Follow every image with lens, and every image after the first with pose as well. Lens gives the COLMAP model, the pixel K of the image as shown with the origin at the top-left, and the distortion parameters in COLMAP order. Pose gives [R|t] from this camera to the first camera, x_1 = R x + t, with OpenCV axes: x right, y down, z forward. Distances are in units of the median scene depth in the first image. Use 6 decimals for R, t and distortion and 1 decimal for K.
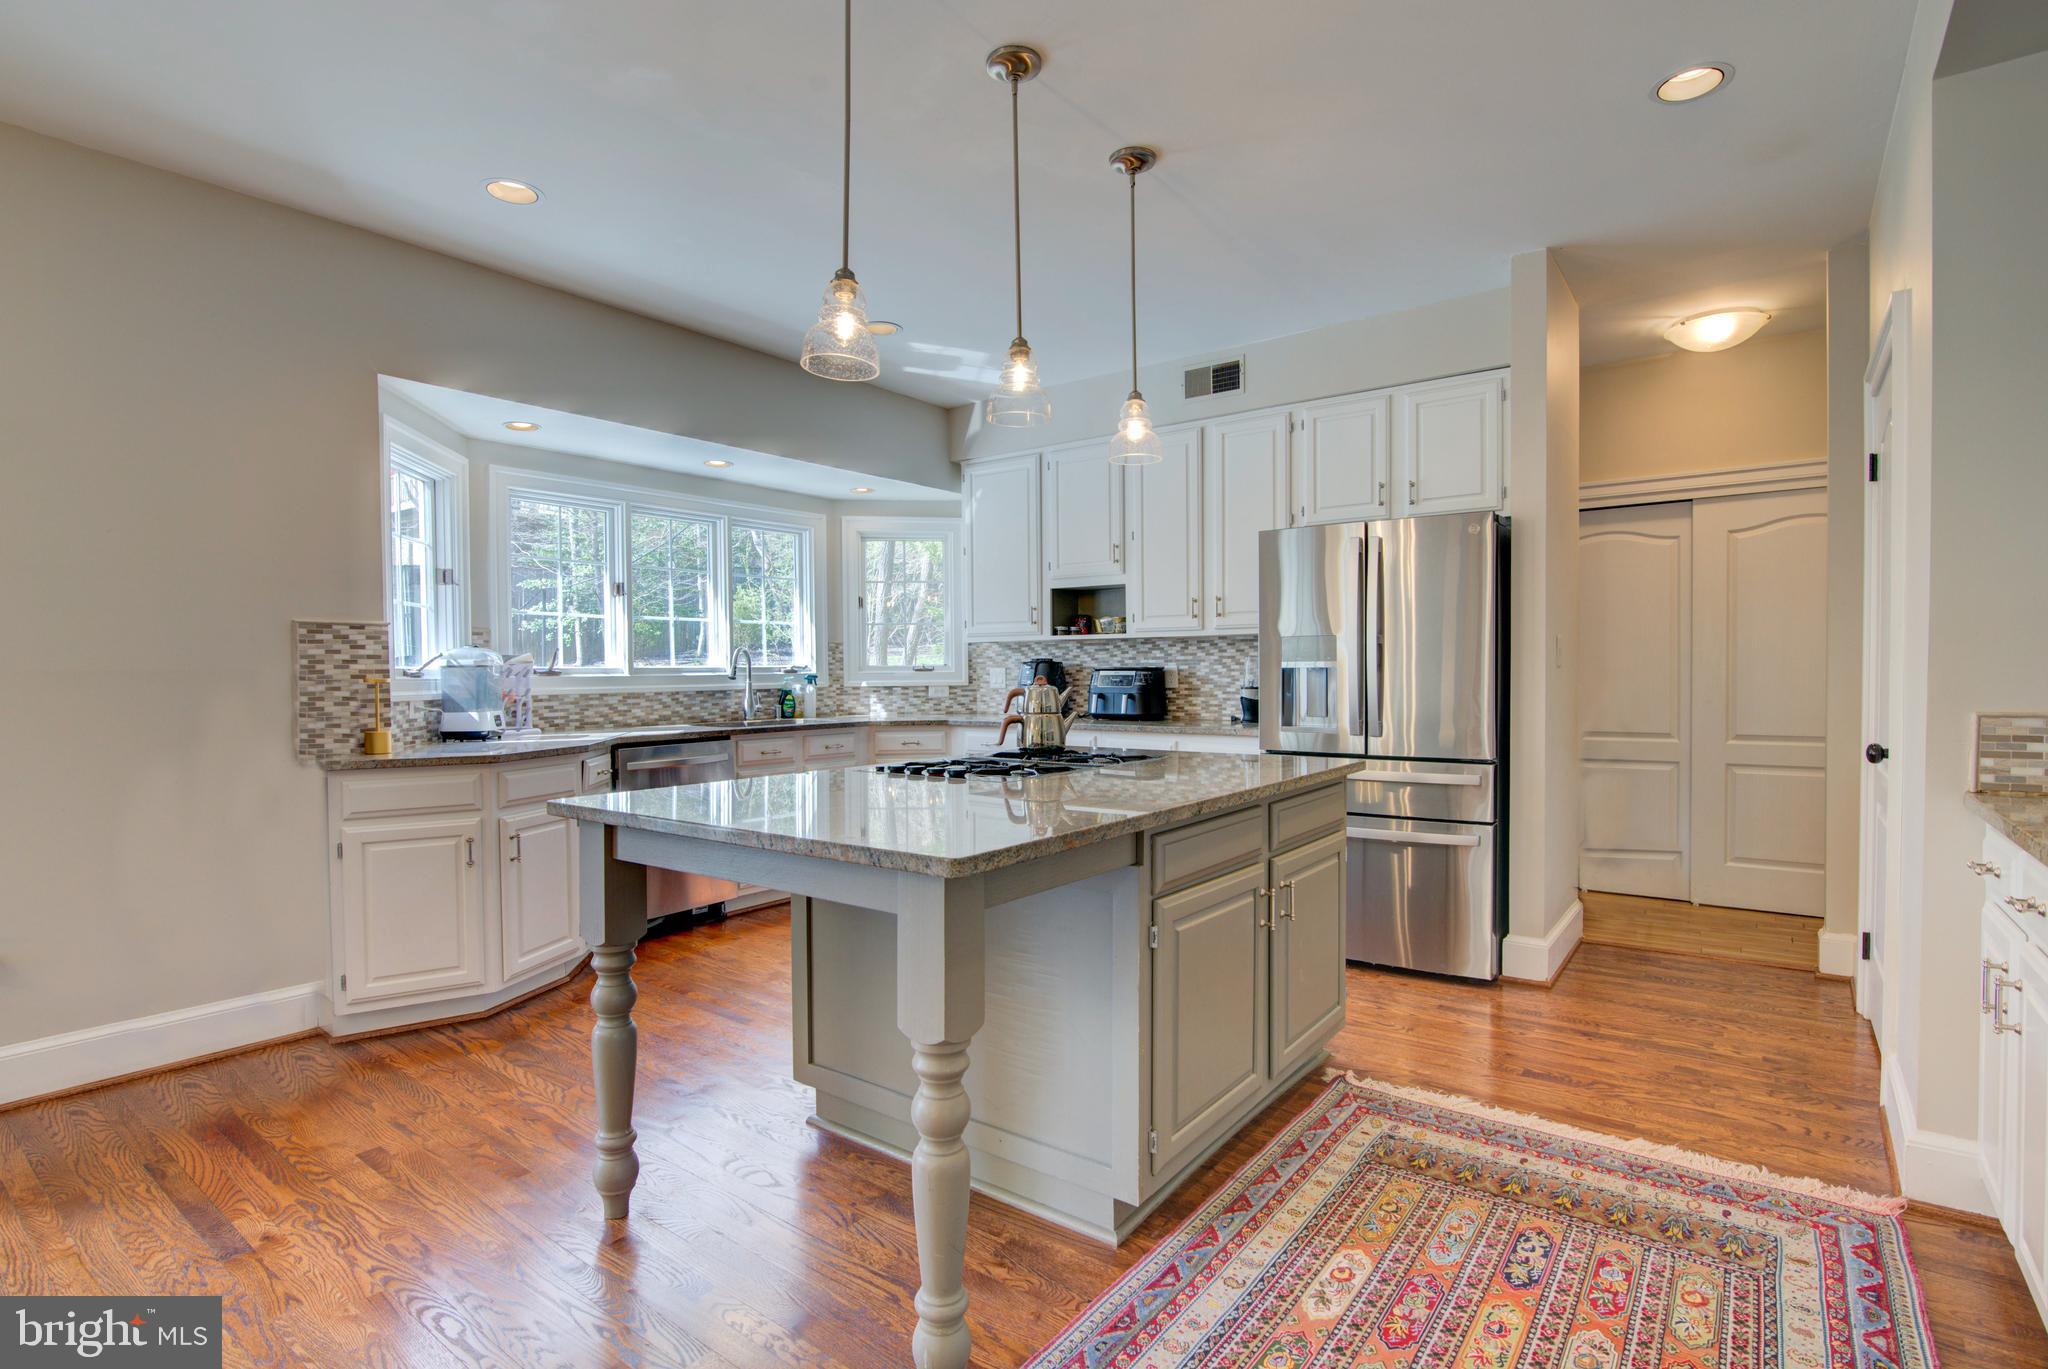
lens RADIAL K [[999.3, 0, 1030.2], [0, 999.3, 692.7], [0, 0, 1]] dist [-0.019794, -0.000065]
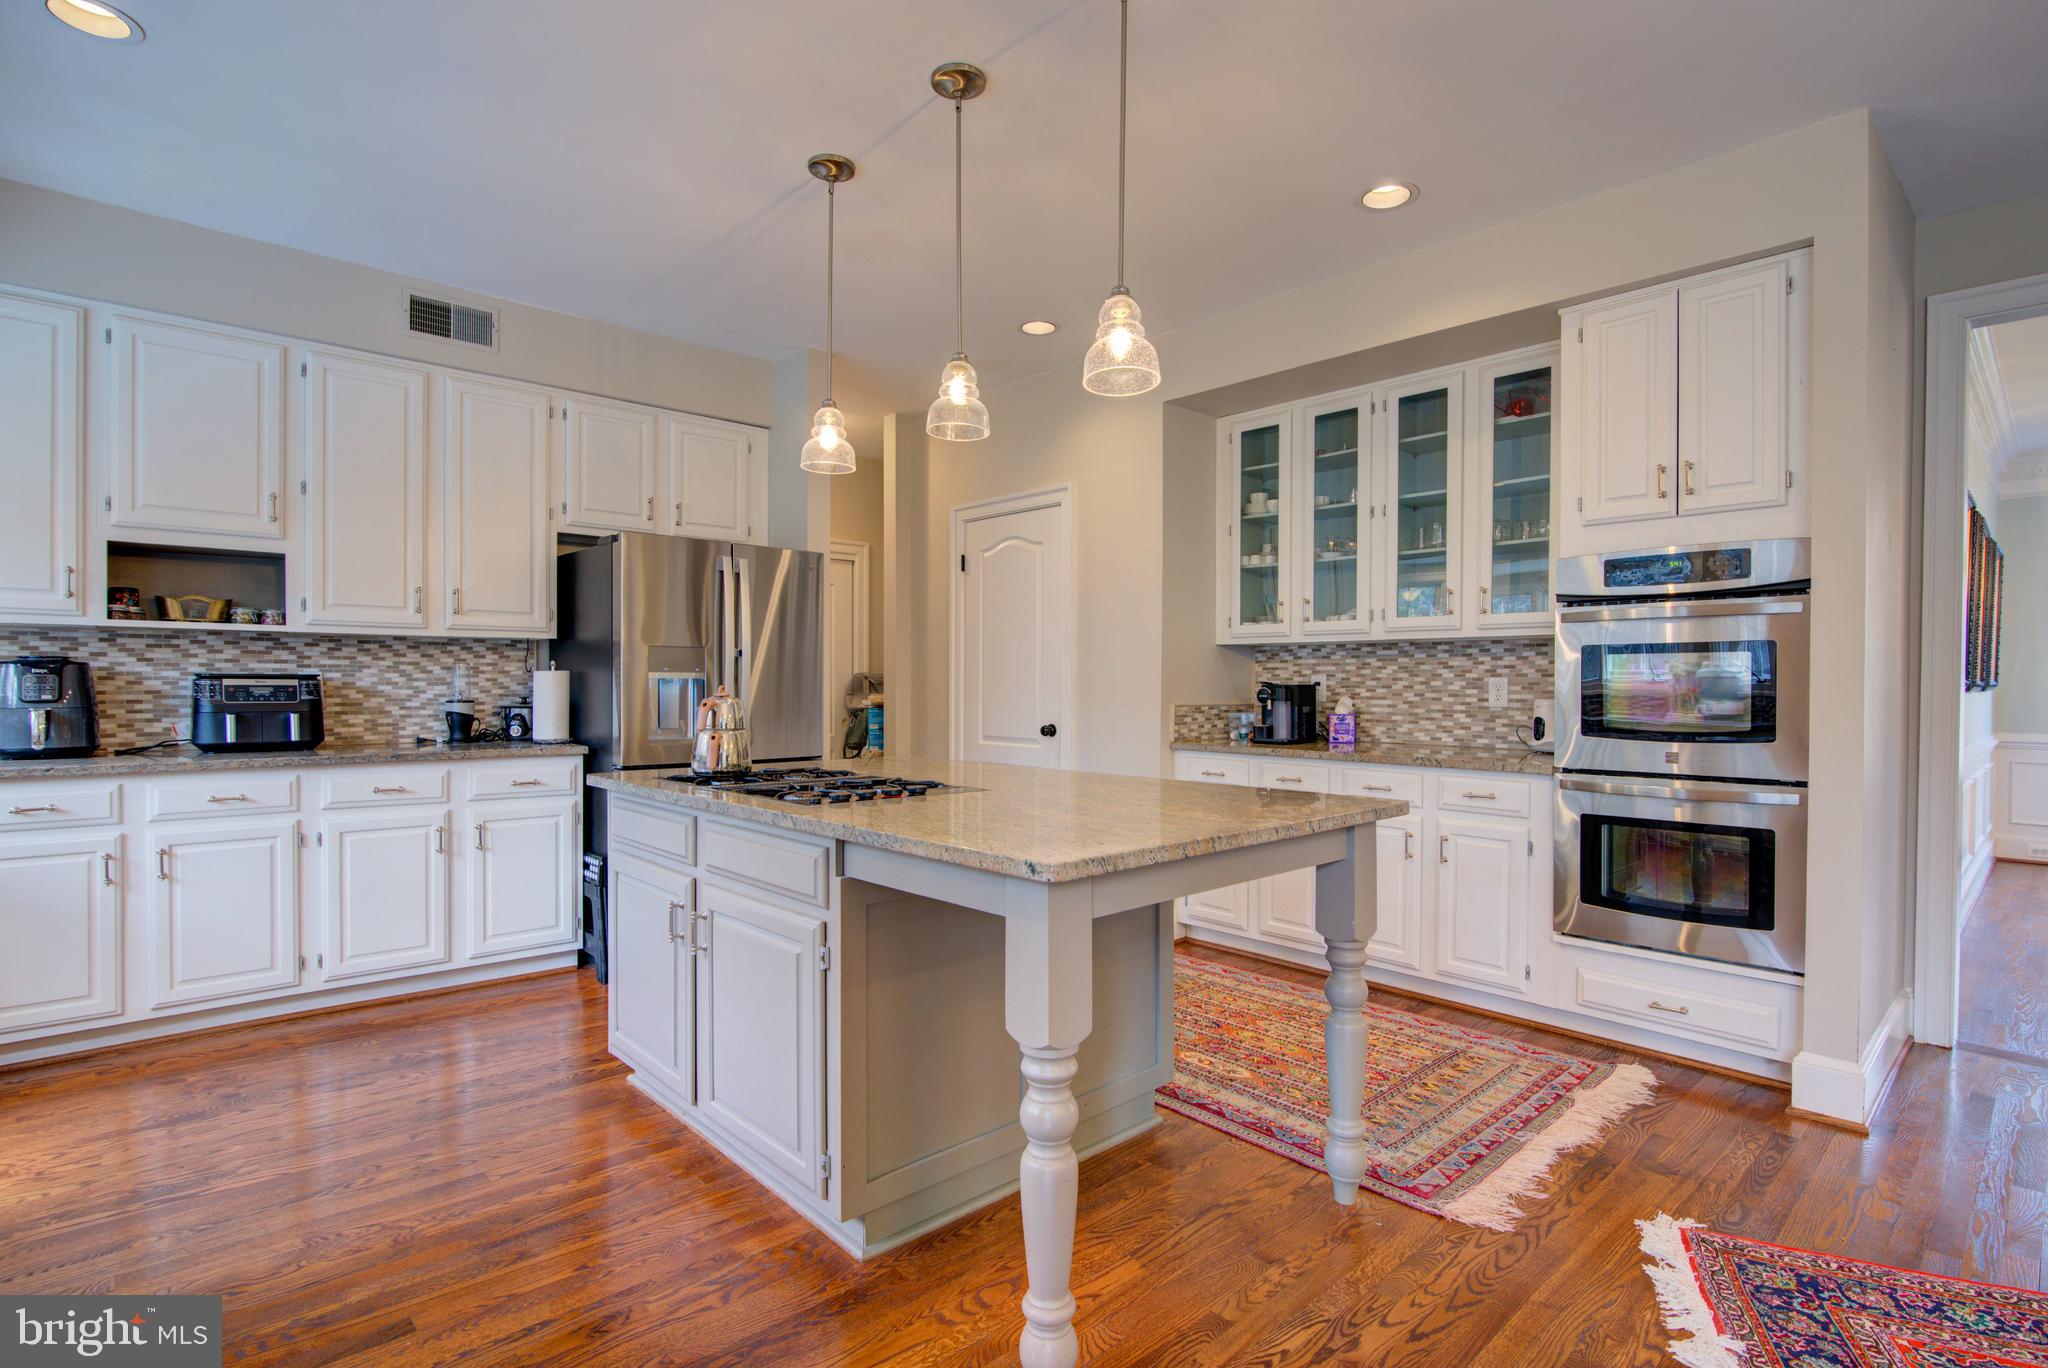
lens RADIAL K [[999.3, 0, 1030.2], [0, 999.3, 692.2], [0, 0, 1]] dist [-0.019794, -0.000065]
pose [[0.159338, -0.005320, 0.987210, -0.498241], [0.014415, 0.999891, 0.003062, -0.007778], [-0.987119, 0.013743, 0.159397, 0.383307]]
